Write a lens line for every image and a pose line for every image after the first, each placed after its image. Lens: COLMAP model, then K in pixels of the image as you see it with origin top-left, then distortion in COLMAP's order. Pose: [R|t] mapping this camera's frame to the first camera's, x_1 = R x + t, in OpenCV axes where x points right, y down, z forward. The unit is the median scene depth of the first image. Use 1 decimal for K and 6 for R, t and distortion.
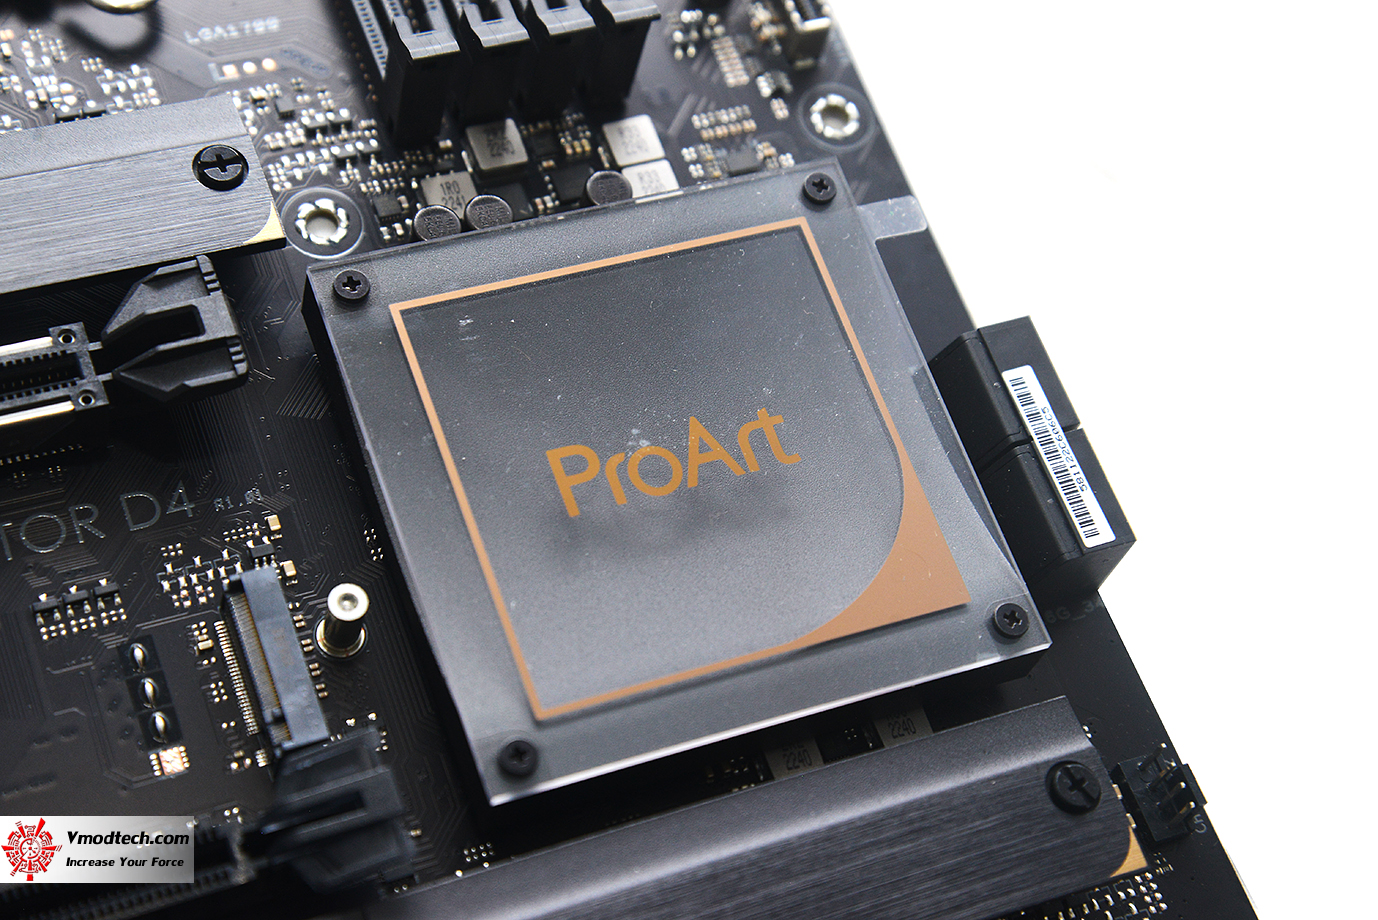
lens RADIAL K [[2608.7, 0, 681.1], [0, 2608.7, 462.5], [0, 0, 1]] dist [0.252879, 0.439671]
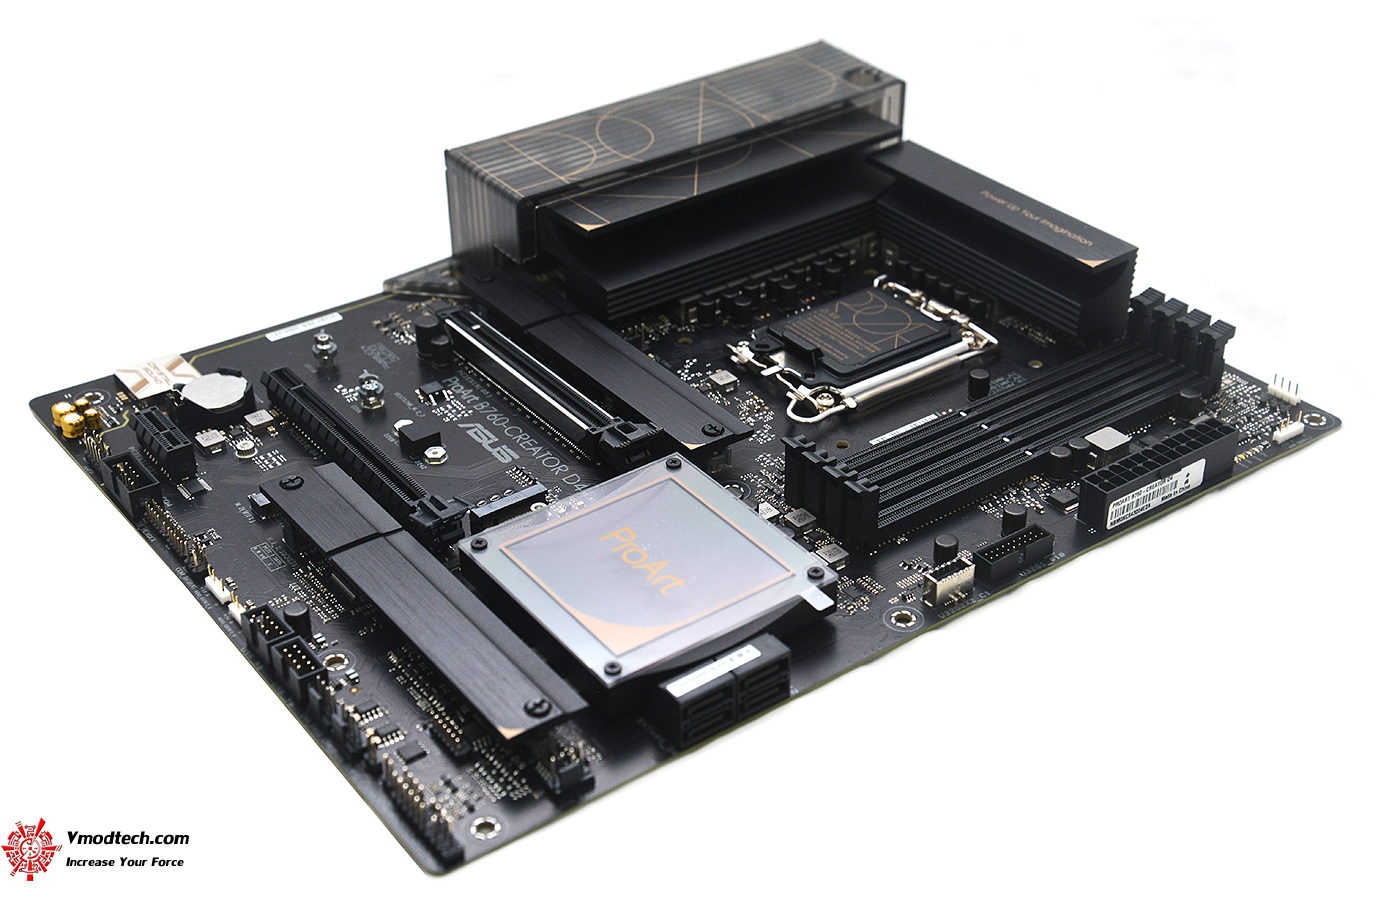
lens RADIAL K [[1843.3, 0, 689.6], [0, 1843.3, 498.0], [0, 0, 1]] dist [0.153606, 0.023461]
pose [[0.260152, 0.377305, -0.888798, 1.307539], [-0.825530, 0.564354, -0.002059, -0.057072], [0.500820, 0.734265, 0.458295, 0.281781]]
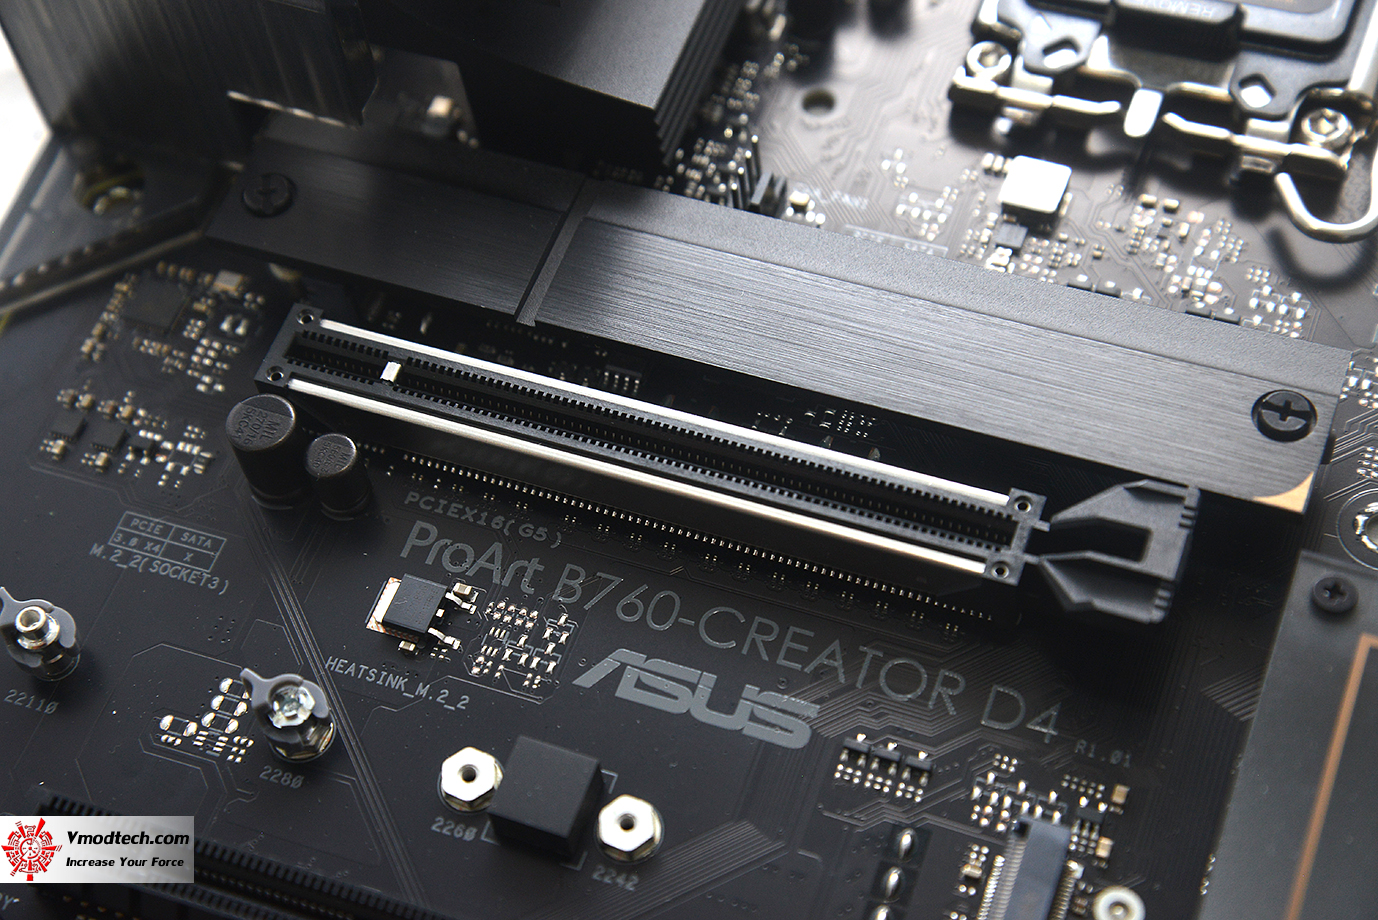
lens RADIAL K [[2608.7, 0, 681.1], [0, 2608.7, 462.5], [0, 0, 1]] dist [0.252879, 0.439671]
pose [[0.720305, 0.411268, -0.558586, 0.178580], [-0.470650, 0.881321, 0.041976, -0.041050], [0.509557, 0.232663, 0.828384, 0.176134]]
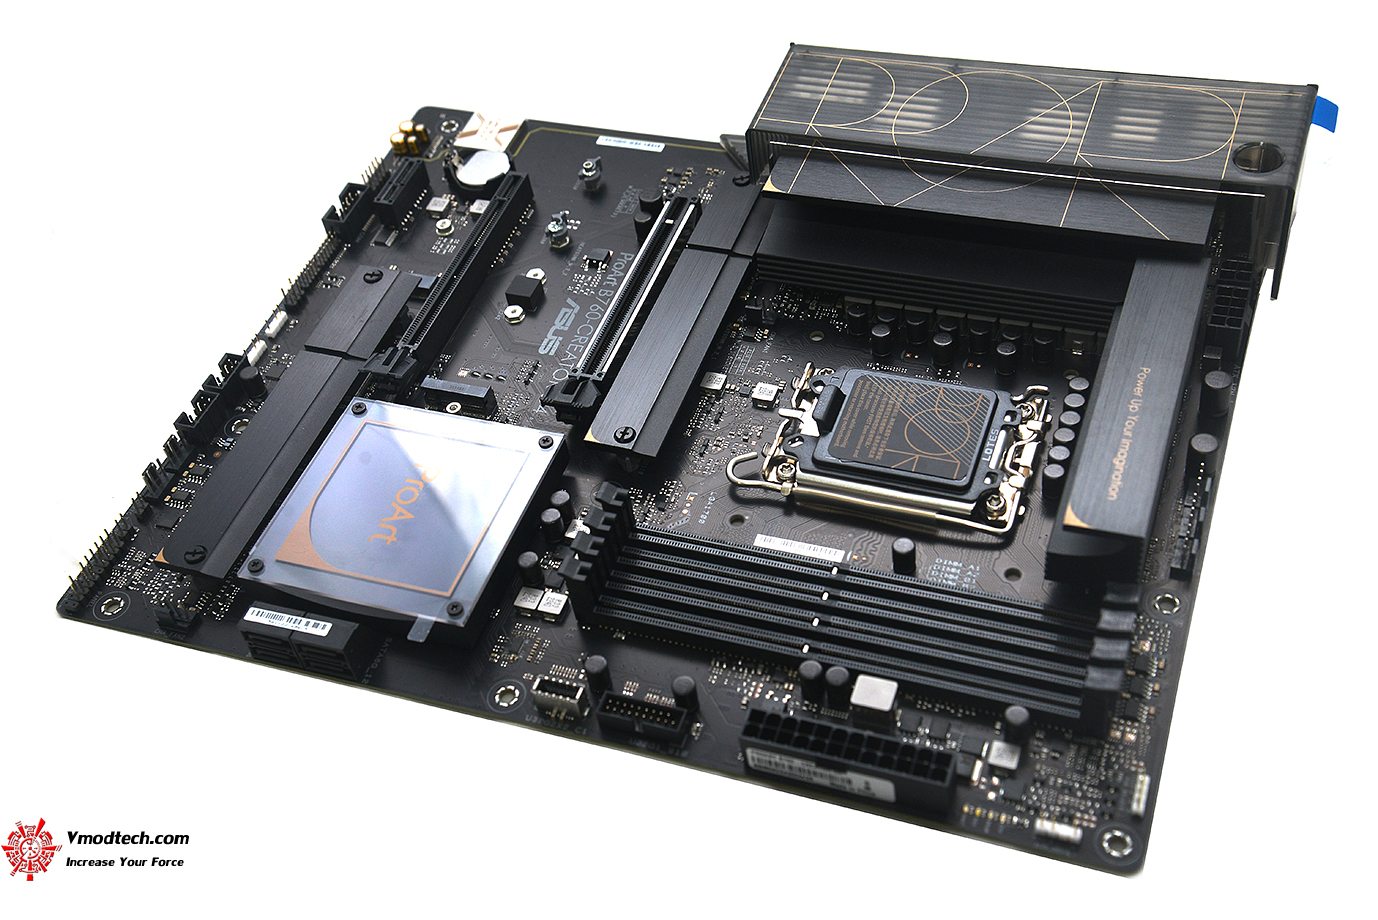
lens RADIAL K [[1678.5, 0, 676.1], [0, 1678.5, 459.0], [0, 0, 1]] dist [0.123188, 0.055864]
pose [[-0.661067, 0.473345, -0.582182, 0.695385], [-0.662527, -0.004023, 0.749027, -1.289787], [0.352206, 0.880868, 0.316263, 0.555435]]
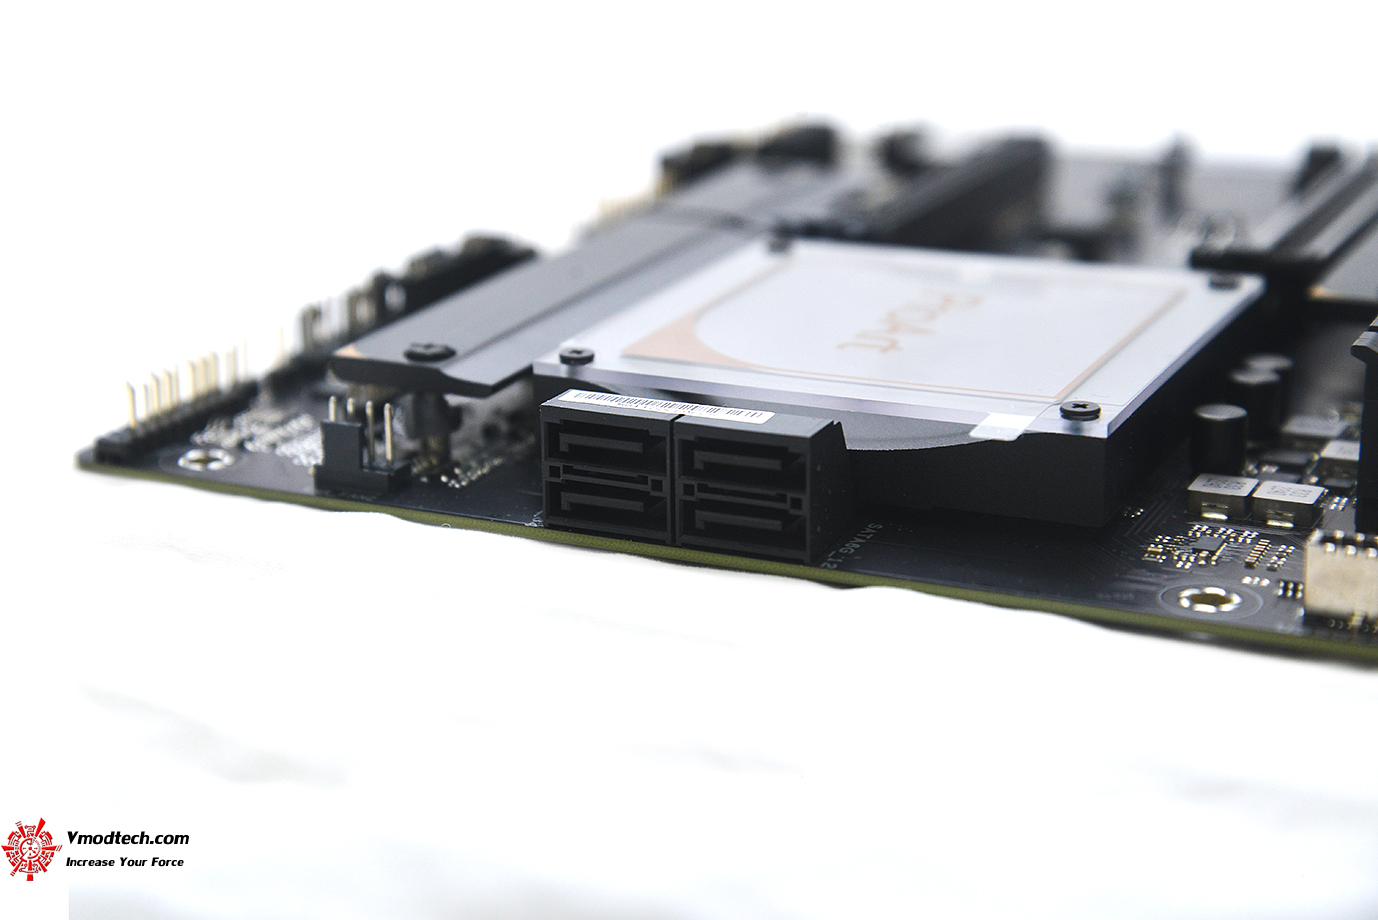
lens RADIAL K [[2647.2, 0, 684.7], [0, 2647.2, 460.7], [0, 0, 1]] dist [0.302598, 0.274953]
pose [[-0.704988, 0.033271, -0.708439, 0.802717], [-0.675588, 0.272450, 0.685092, -0.642745], [0.215807, 0.961595, -0.169596, 1.190448]]
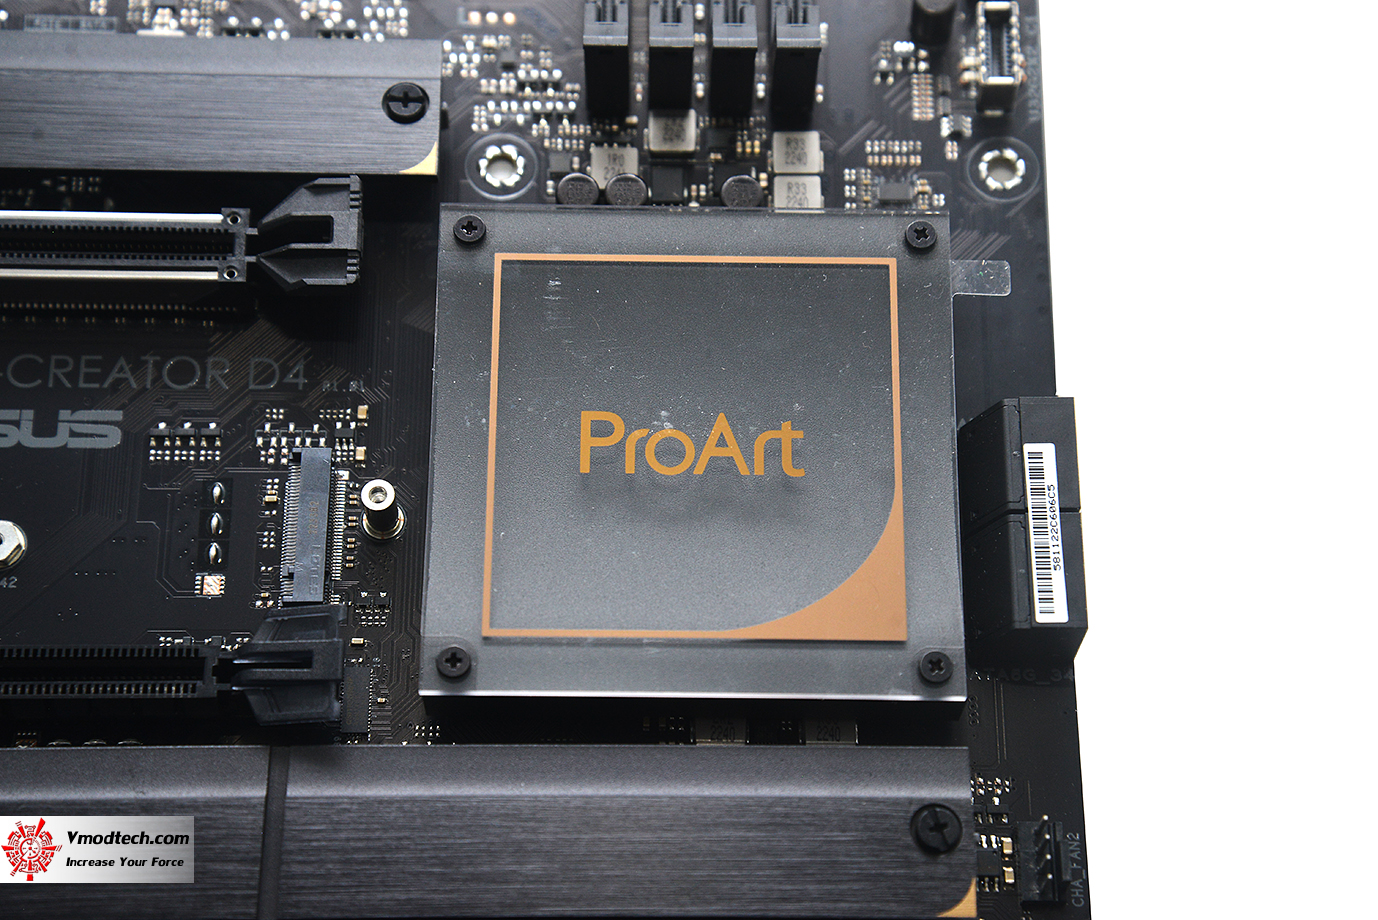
lens RADIAL K [[2647.2, 0, 684.7], [0, 2647.2, 460.7], [0, 0, 1]] dist [0.302598, 0.274953]
pose [[0.920492, 0.253772, -0.297144, 0.327826], [-0.236732, 0.967149, 0.092634, -0.097889], [0.310890, -0.014926, 0.950329, -0.079207]]
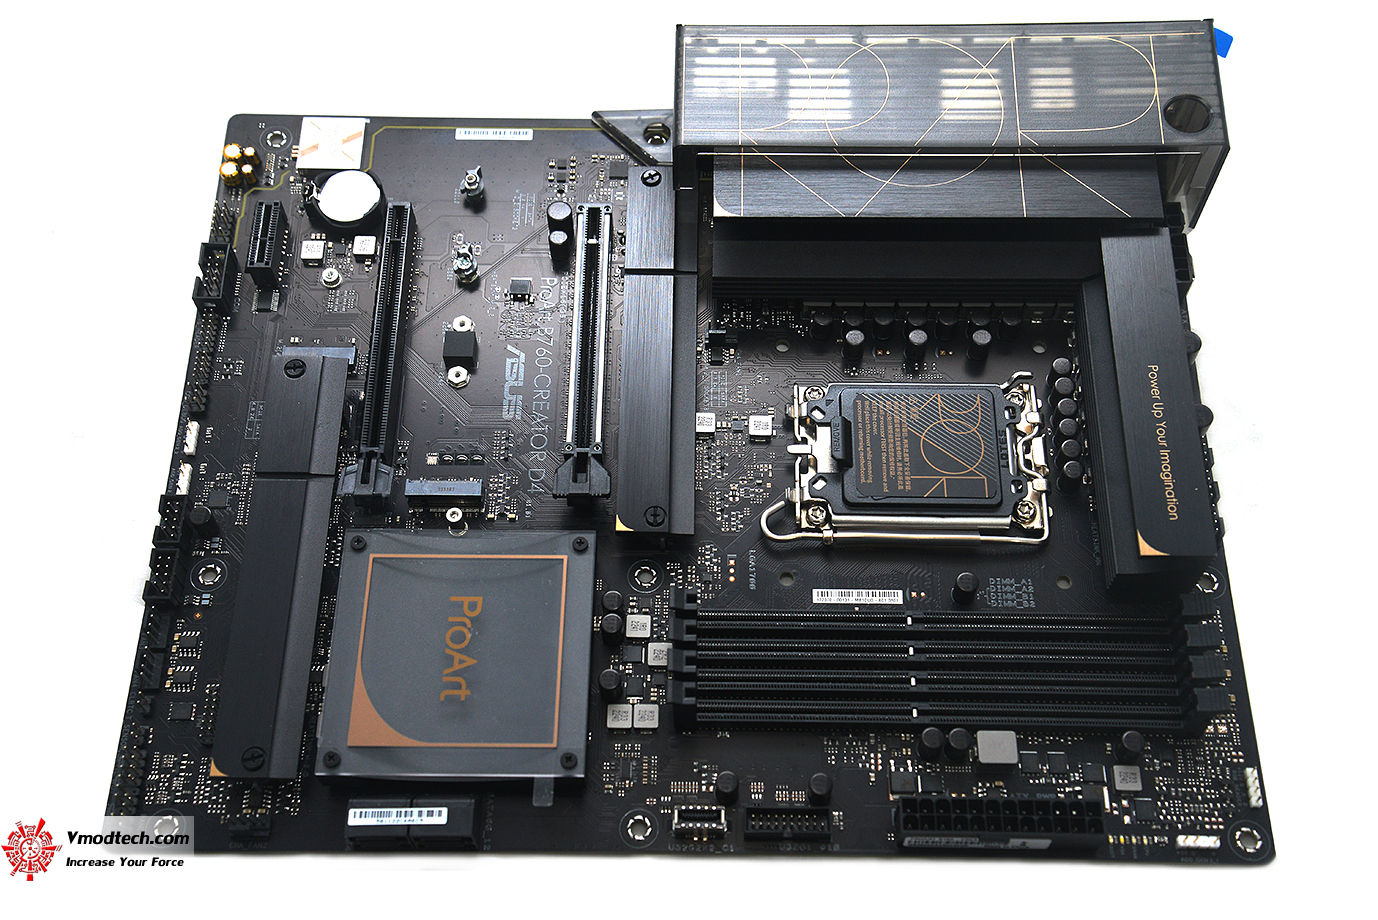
lens RADIAL K [[1678.5, 0, 676.1], [0, 1678.5, 459.0], [0, 0, 1]] dist [0.123188, 0.055864]
pose [[-0.365592, 0.721319, -0.588253, 0.660358], [-0.847550, 0.003232, 0.530705, -0.921334], [0.384709, 0.692596, 0.610172, 0.063509]]
